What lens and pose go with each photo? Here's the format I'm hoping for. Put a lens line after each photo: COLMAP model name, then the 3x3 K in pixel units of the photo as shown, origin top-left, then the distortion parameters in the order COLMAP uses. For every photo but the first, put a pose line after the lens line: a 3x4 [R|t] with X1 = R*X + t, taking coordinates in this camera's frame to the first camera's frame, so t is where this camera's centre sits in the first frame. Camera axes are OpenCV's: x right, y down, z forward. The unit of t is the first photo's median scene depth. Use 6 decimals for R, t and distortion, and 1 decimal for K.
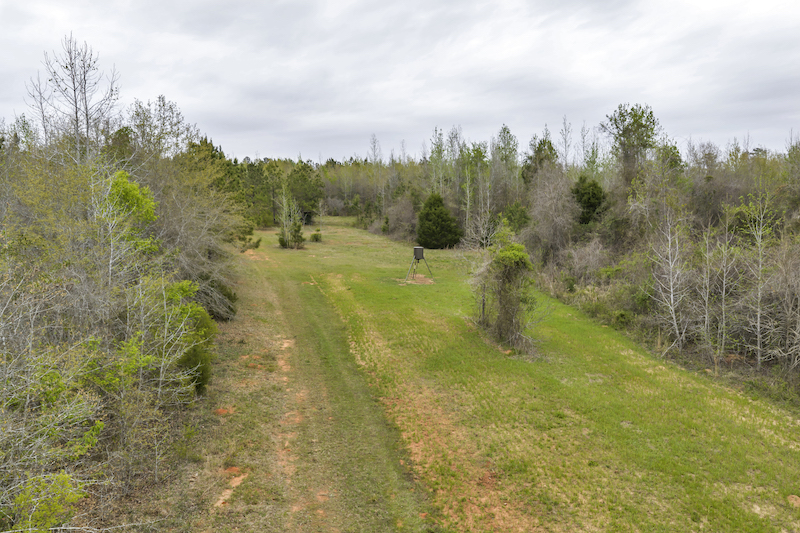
lens RADIAL K [[661.1, 0, 400.0], [0, 661.1, 266.5], [0, 0, 1]] dist [-0.004868, -0.006117]
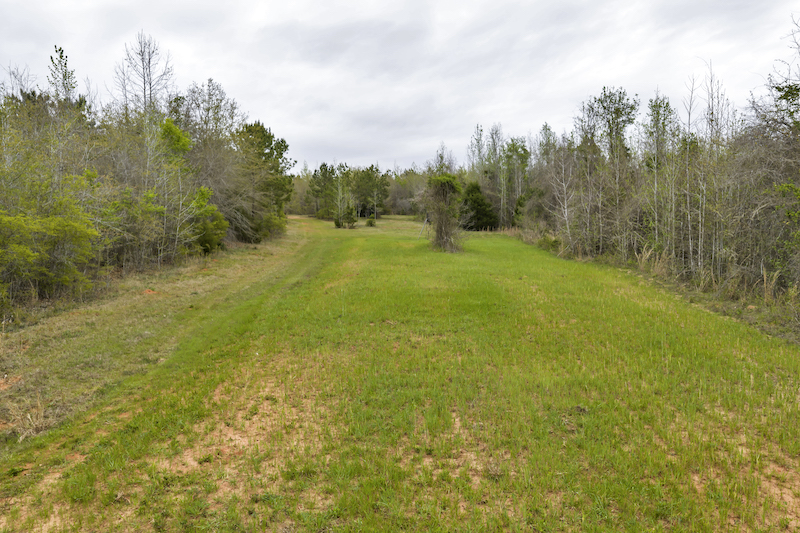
lens RADIAL K [[659.2, 0, 404.2], [0, 659.2, 266.8], [0, 0, 1]] dist [0.013733, -0.017969]
pose [[0.989590, 0.011287, -0.143473, 0.109281], [-0.015994, 0.999370, -0.031696, 0.077844], [0.143025, 0.033661, 0.989147, -0.129557]]
